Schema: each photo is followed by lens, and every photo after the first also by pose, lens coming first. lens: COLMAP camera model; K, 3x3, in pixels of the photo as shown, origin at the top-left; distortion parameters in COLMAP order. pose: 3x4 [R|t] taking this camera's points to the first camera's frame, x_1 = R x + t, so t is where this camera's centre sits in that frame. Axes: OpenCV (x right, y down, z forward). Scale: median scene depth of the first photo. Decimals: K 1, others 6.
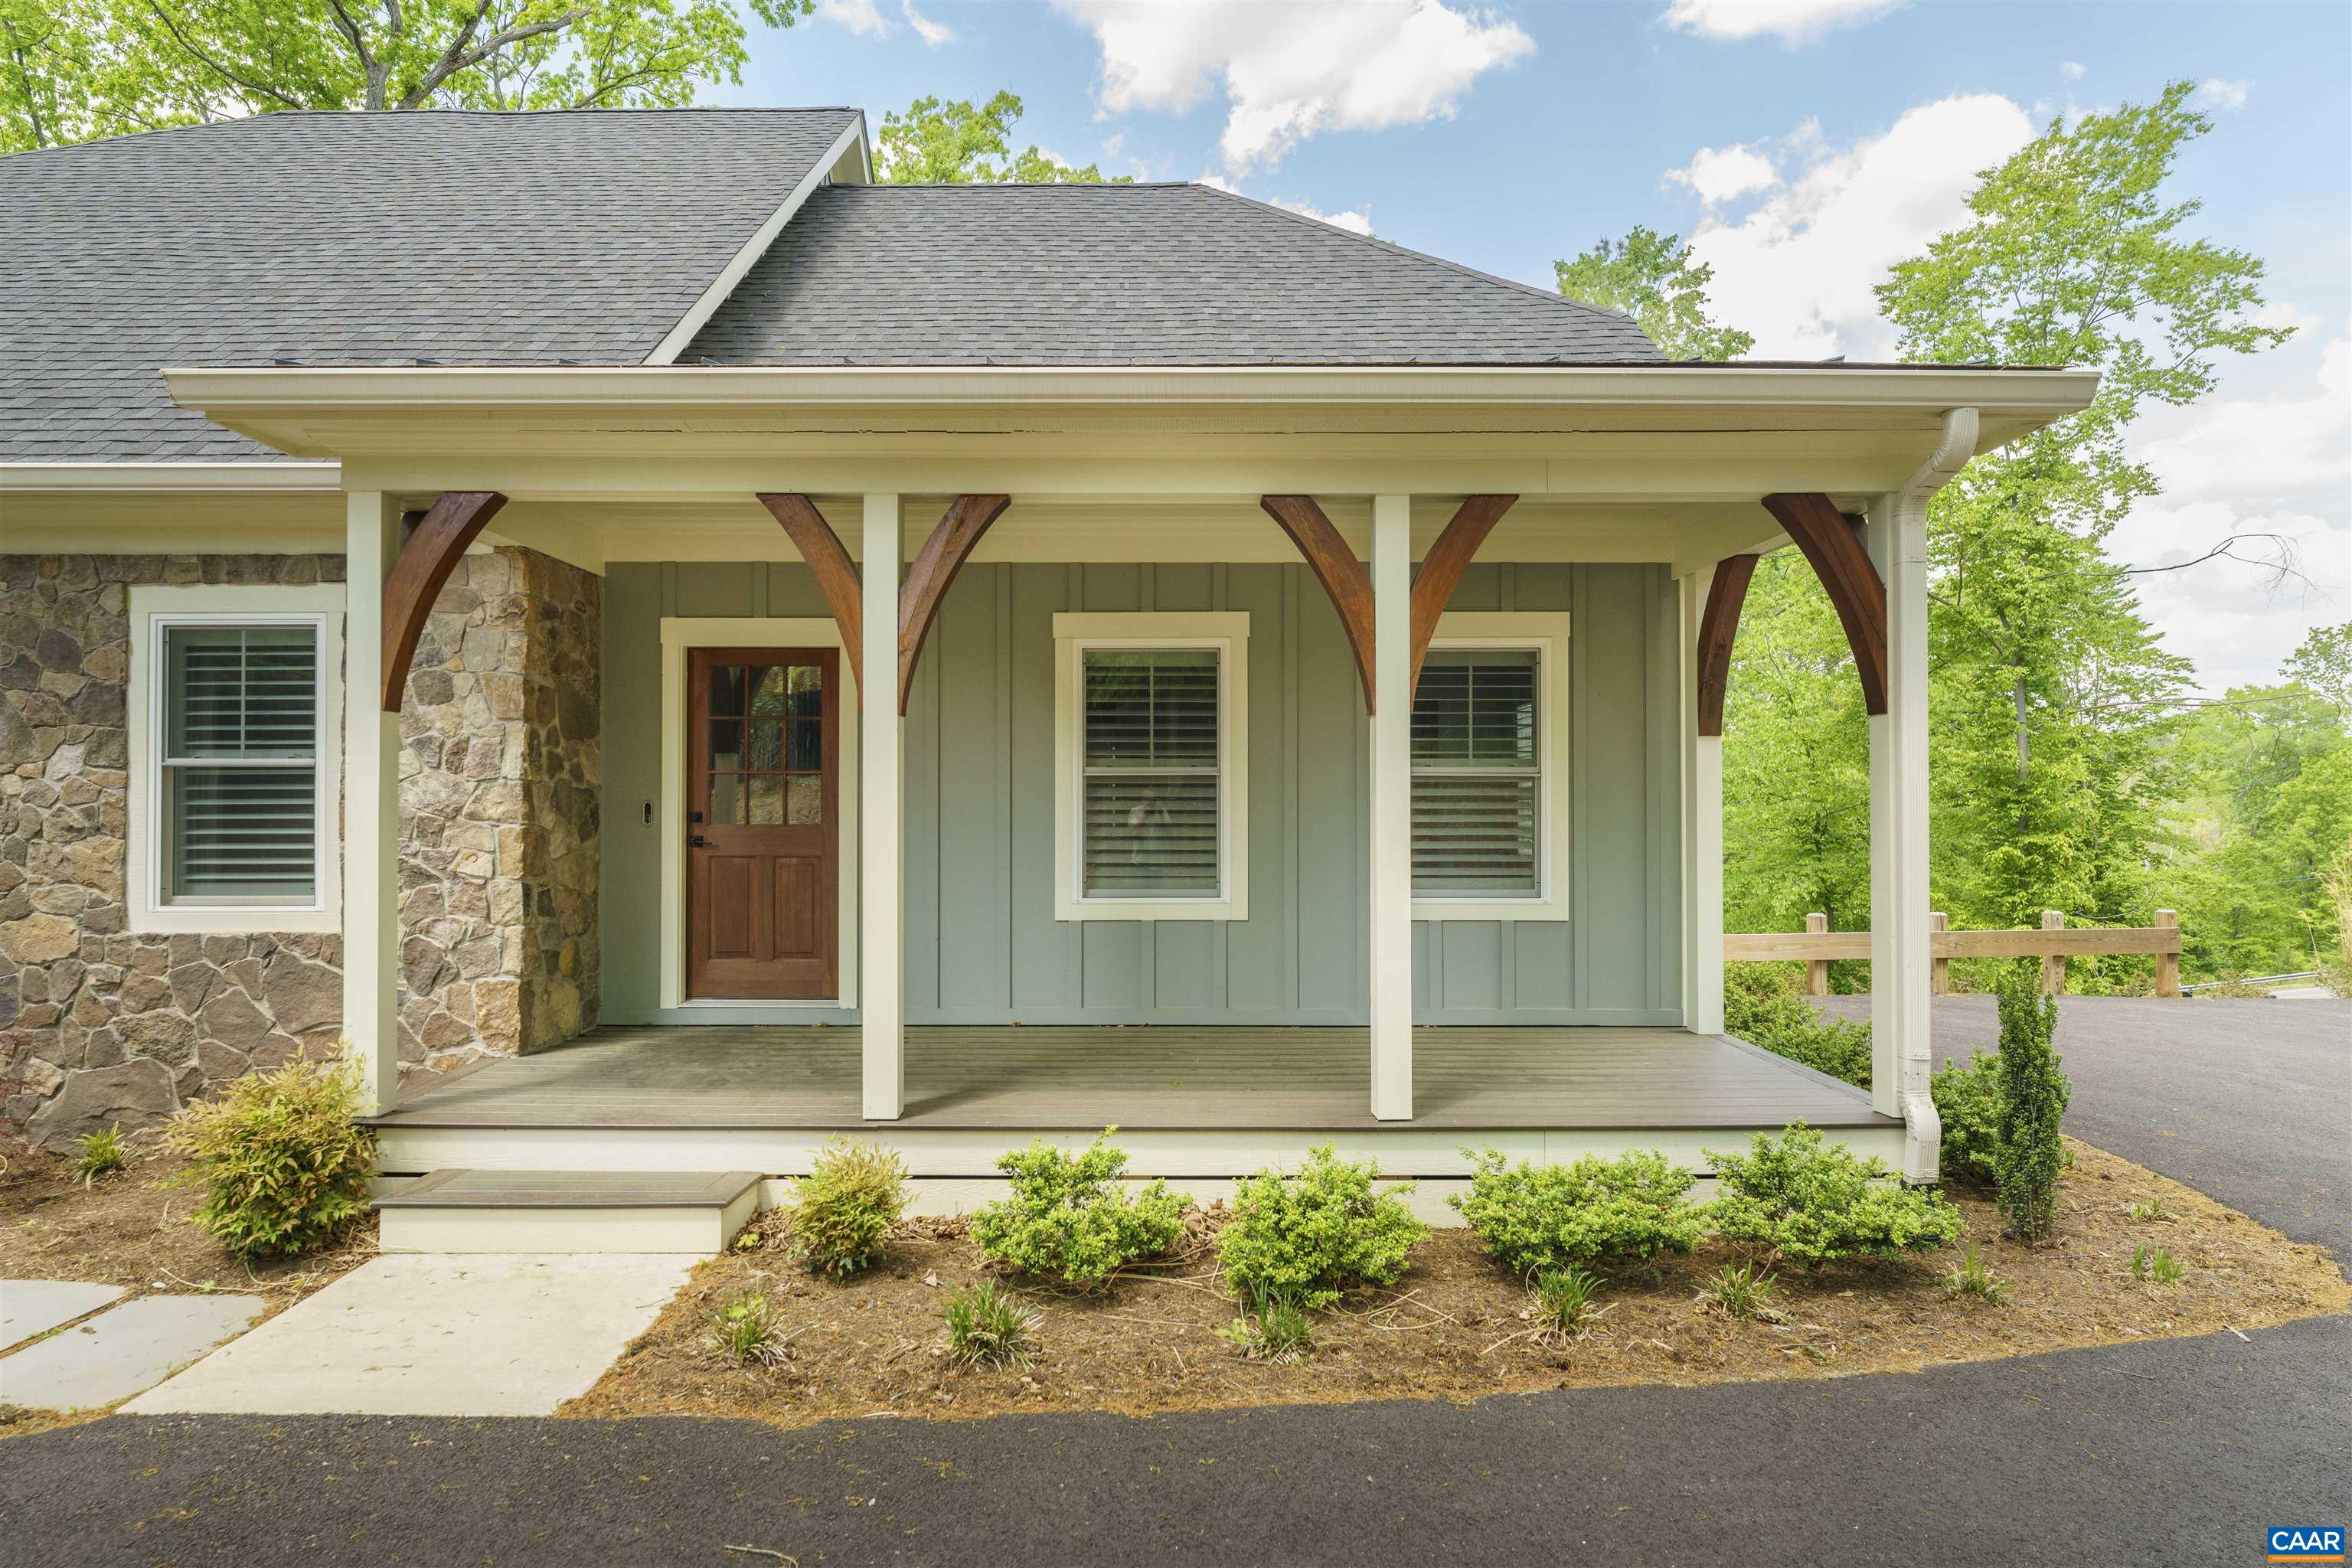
lens RADIAL K [[1263.4, 0, 1176.0], [0, 1263.4, 784.0], [0, 0, 1]] dist [-0.000666, -0.000329]
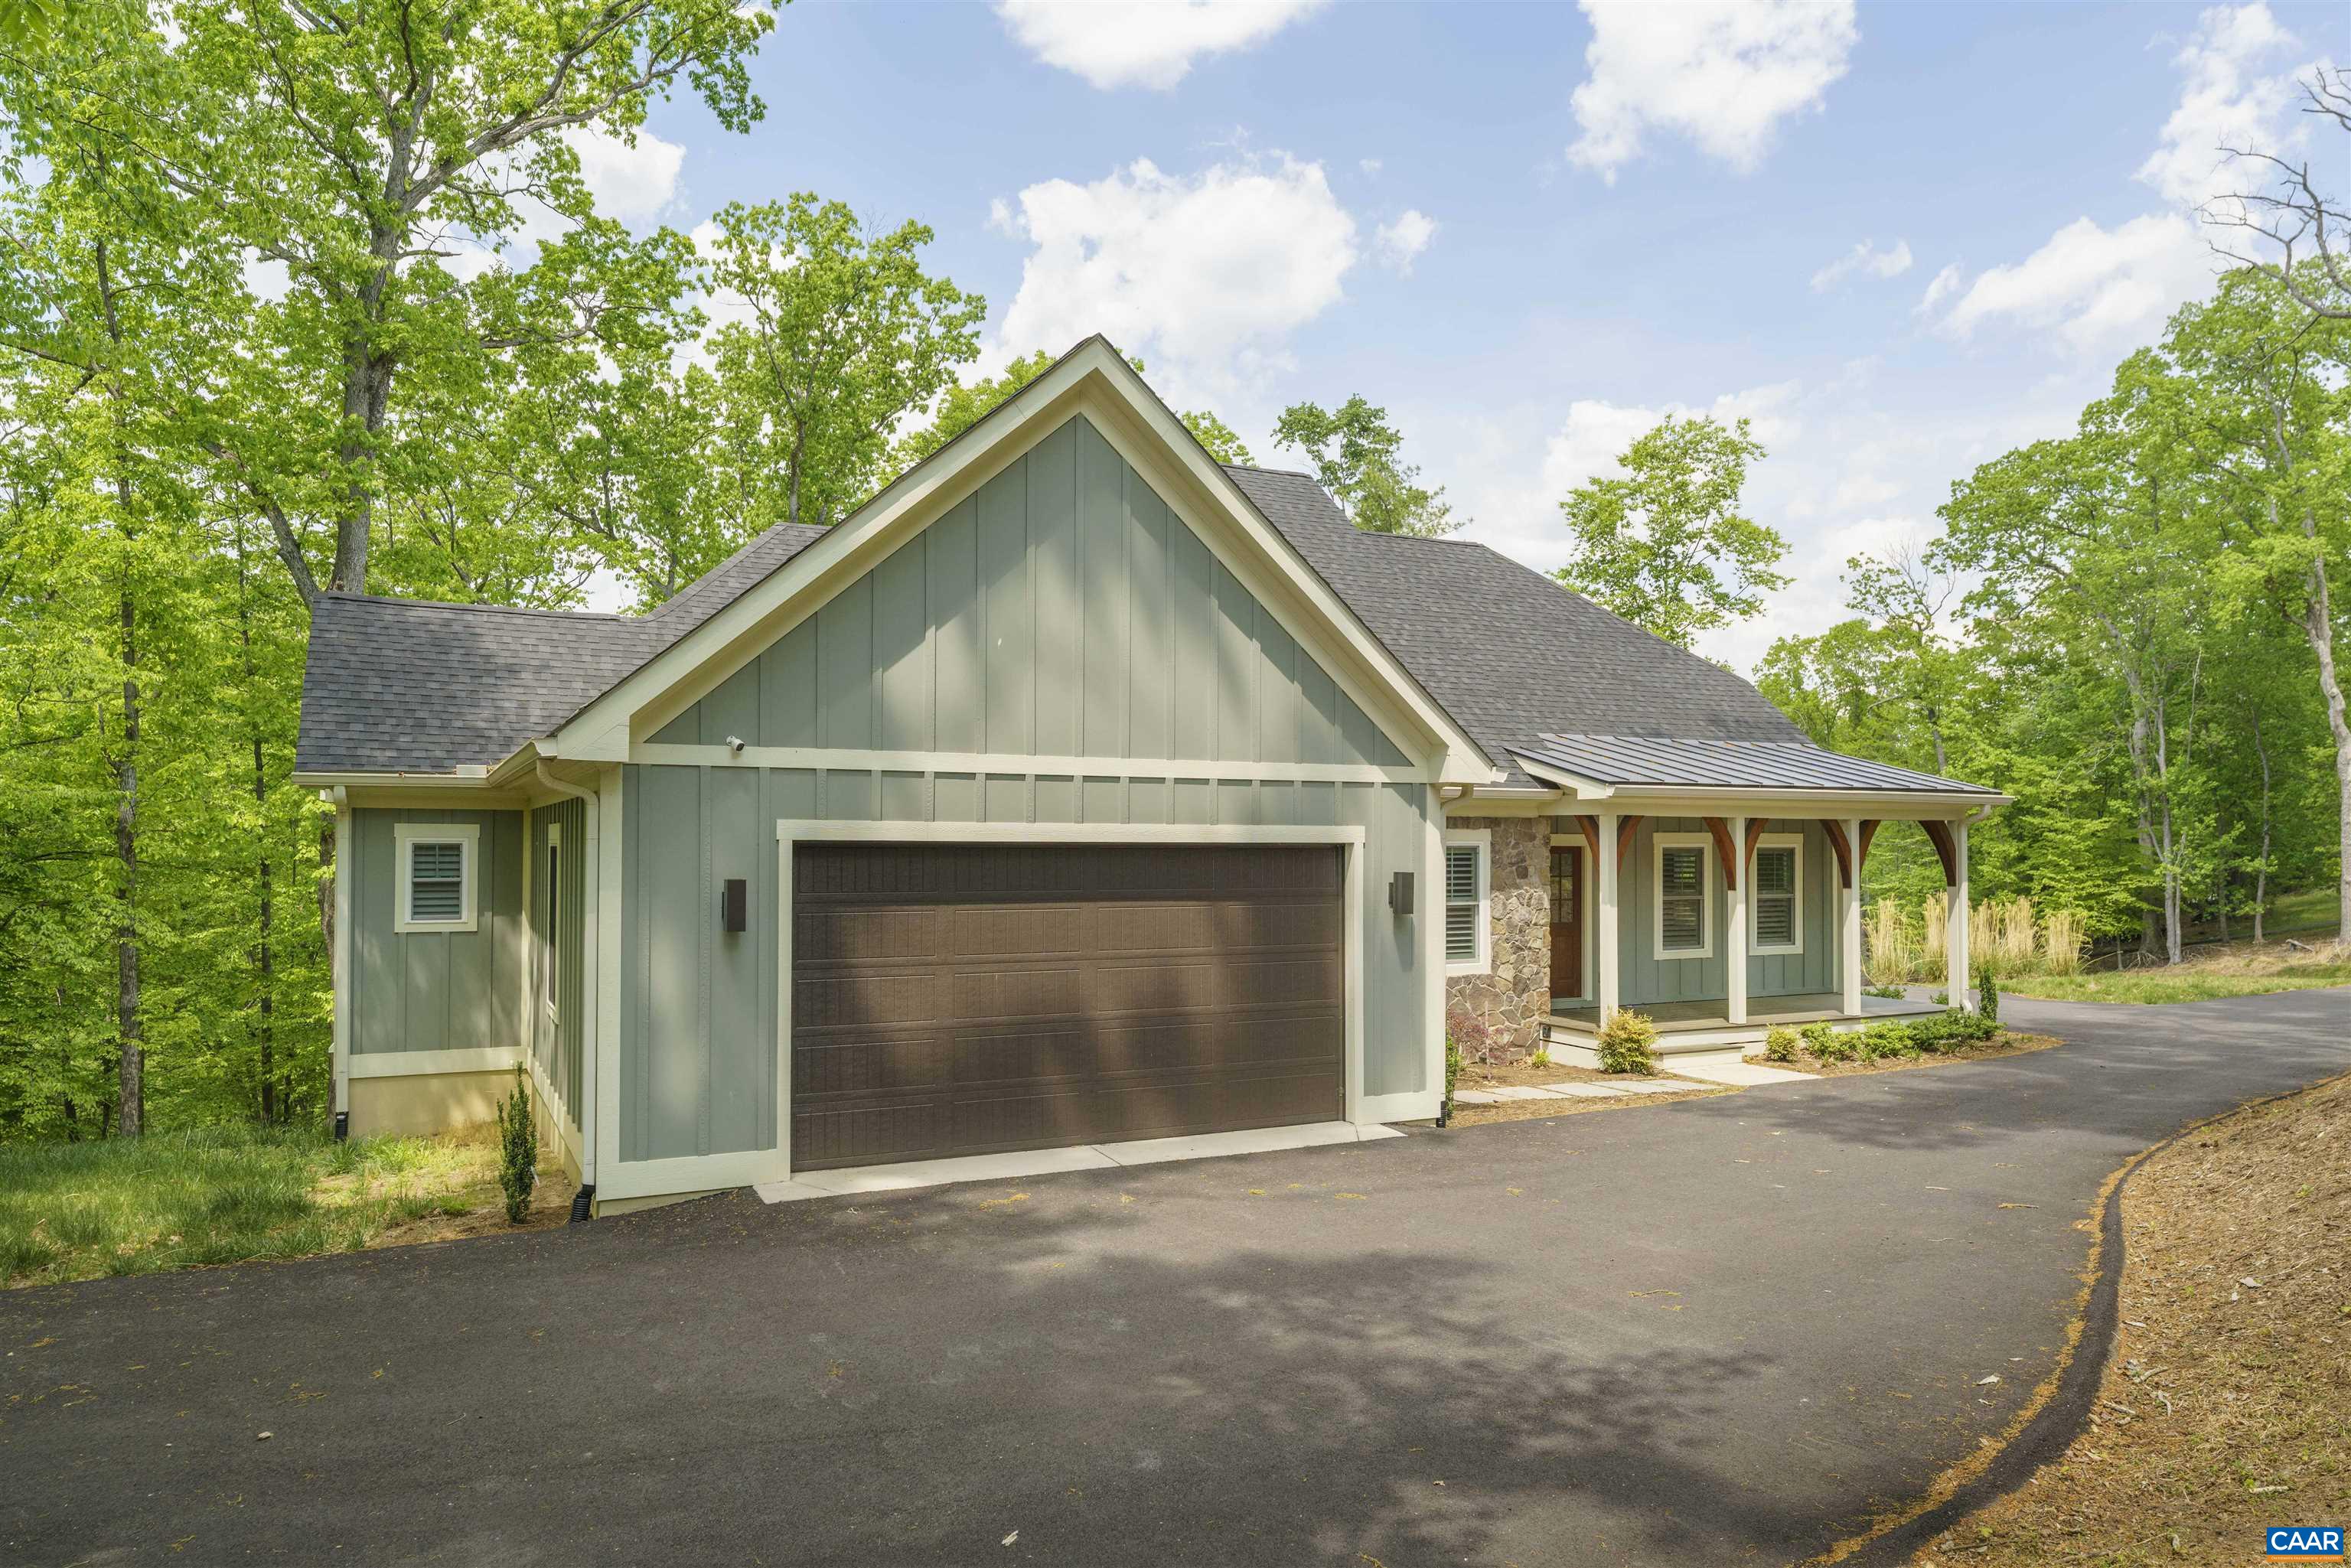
lens RADIAL K [[1544.7, 0, 1175.5], [0, 1544.7, 784.0], [0, 0, 1]] dist [-0.022505, 0.004356]
pose [[0.886526, 0.020636, 0.462218, -2.580272], [-0.014613, 0.999755, -0.016607, -0.188494], [-0.462447, 0.007968, 0.886611, -1.355012]]
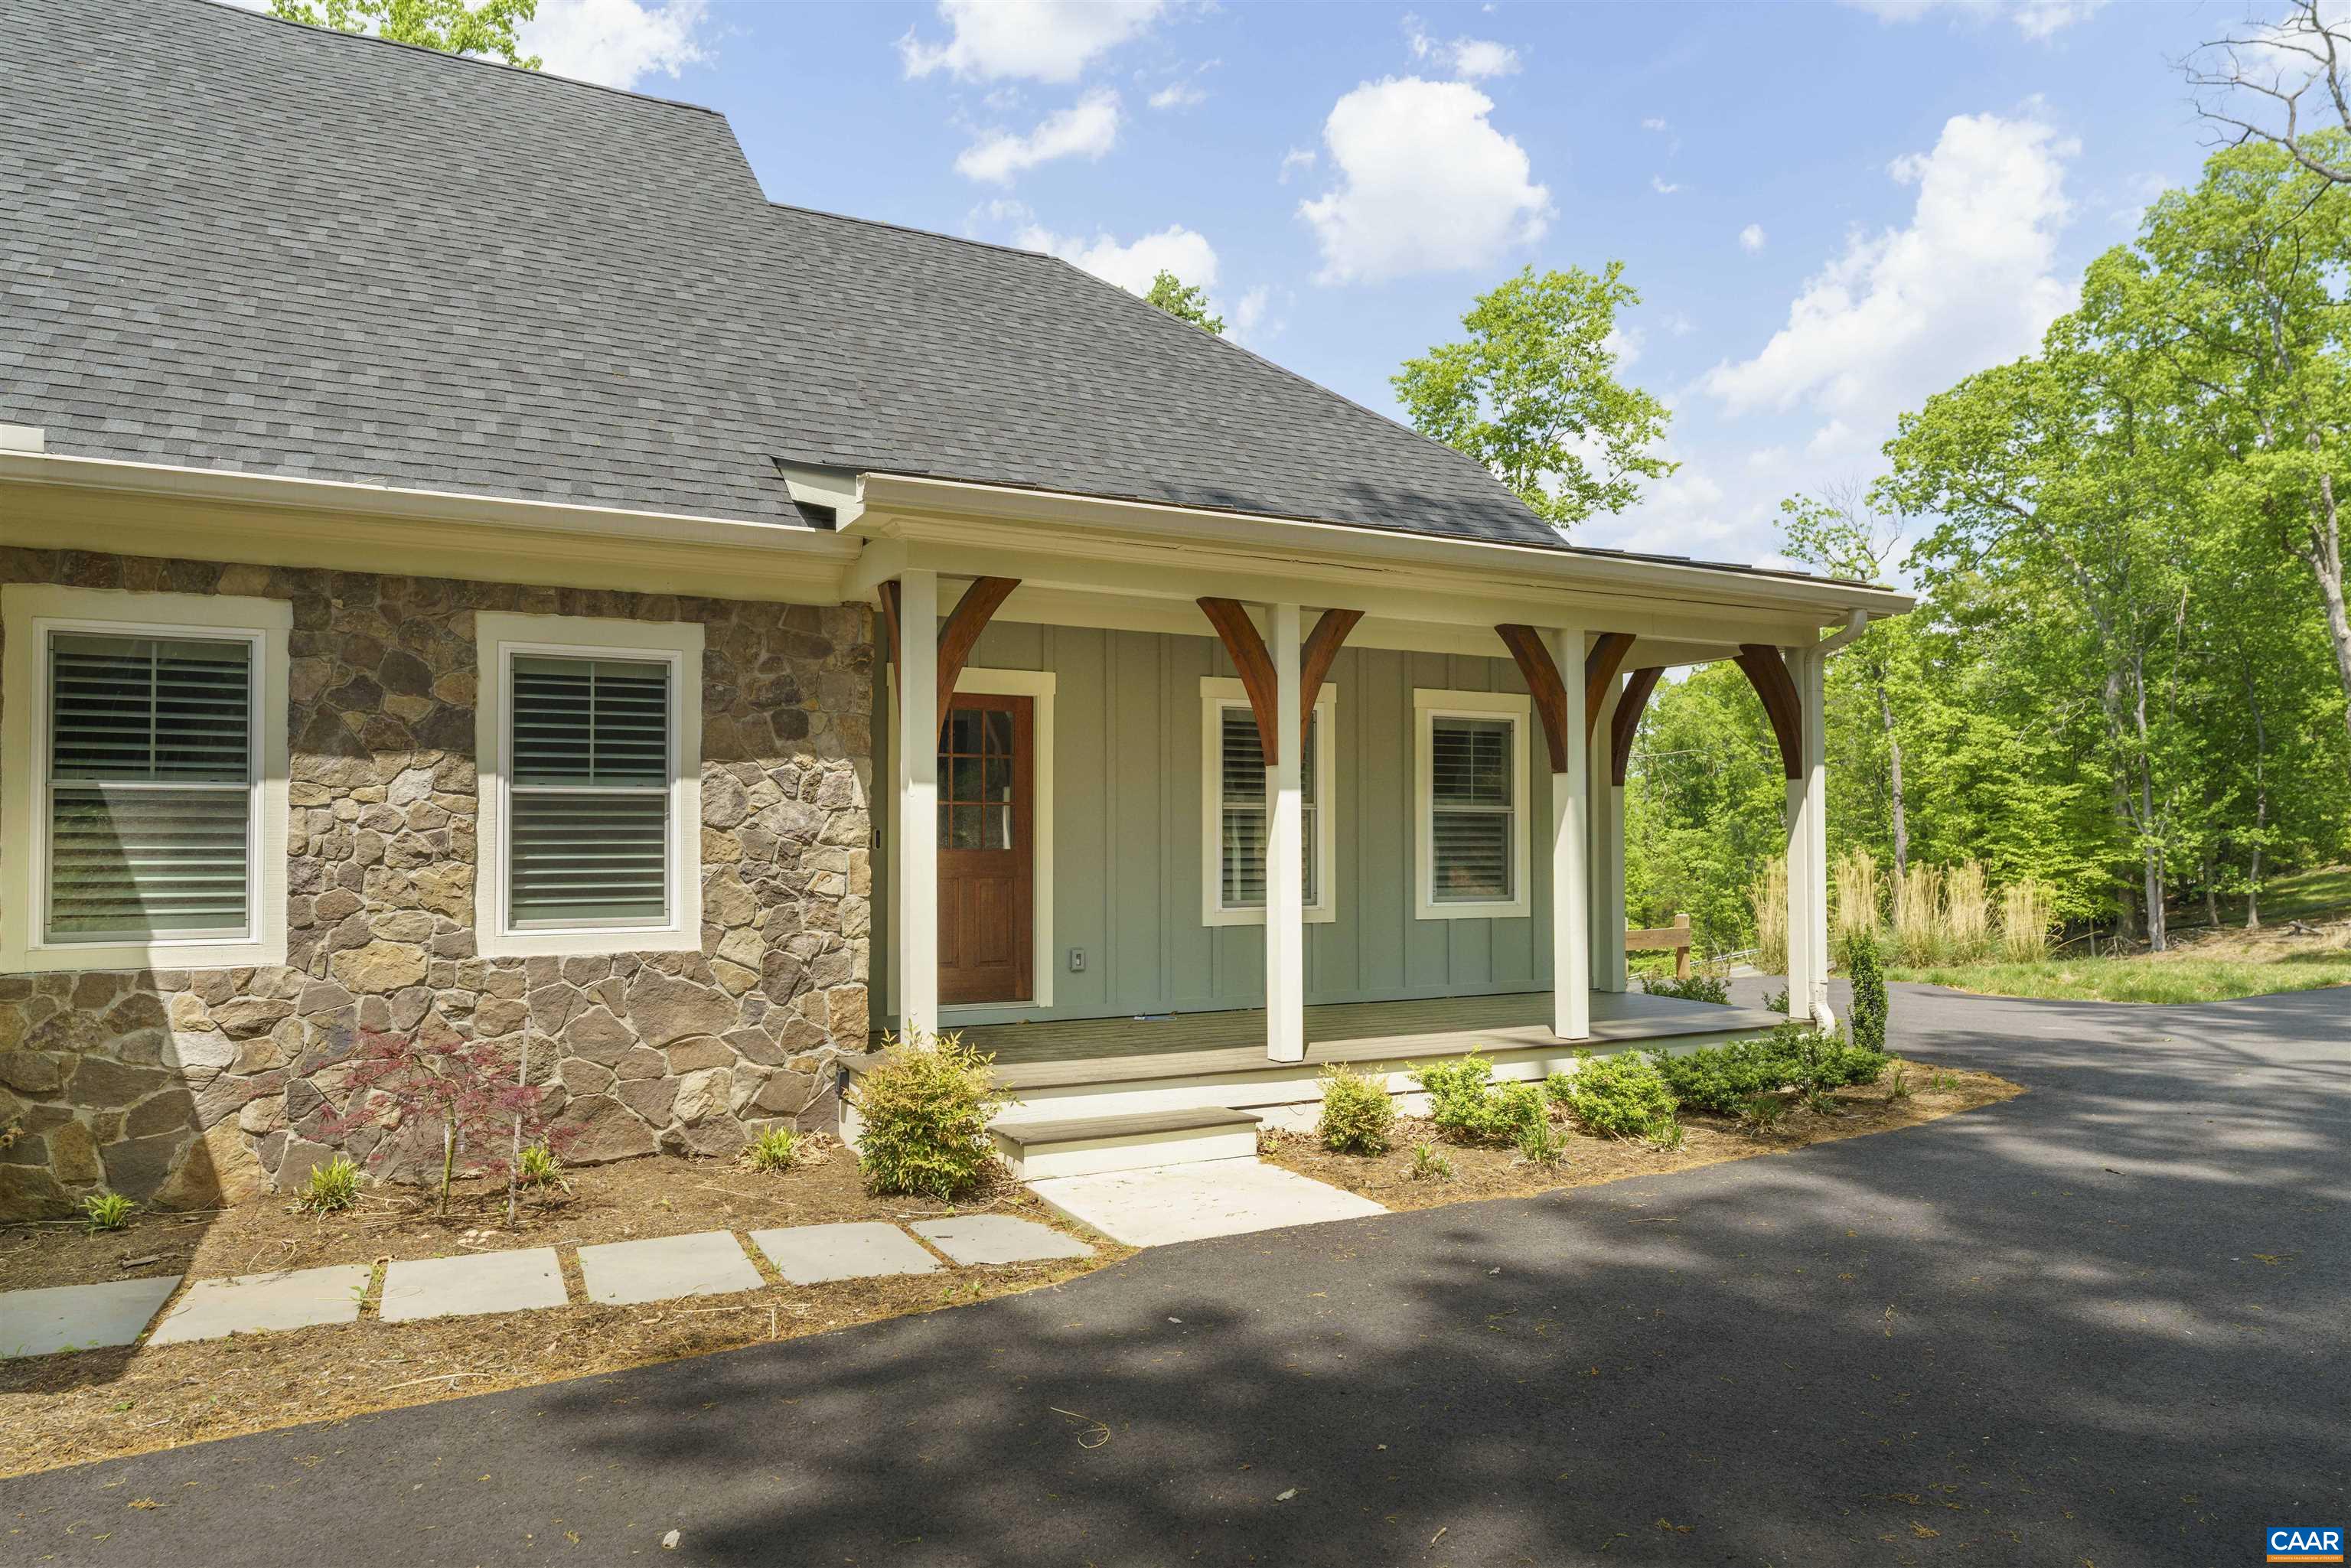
lens RADIAL K [[1458.5, 0, 1175.5], [0, 1458.5, 784.0], [0, 0, 1]] dist [-0.001727, -0.004147]
pose [[0.889100, 0.017463, 0.457380, -0.871392], [-0.009559, 0.999762, -0.019588, -0.002735], [-0.457613, 0.013044, 0.889056, -0.285970]]
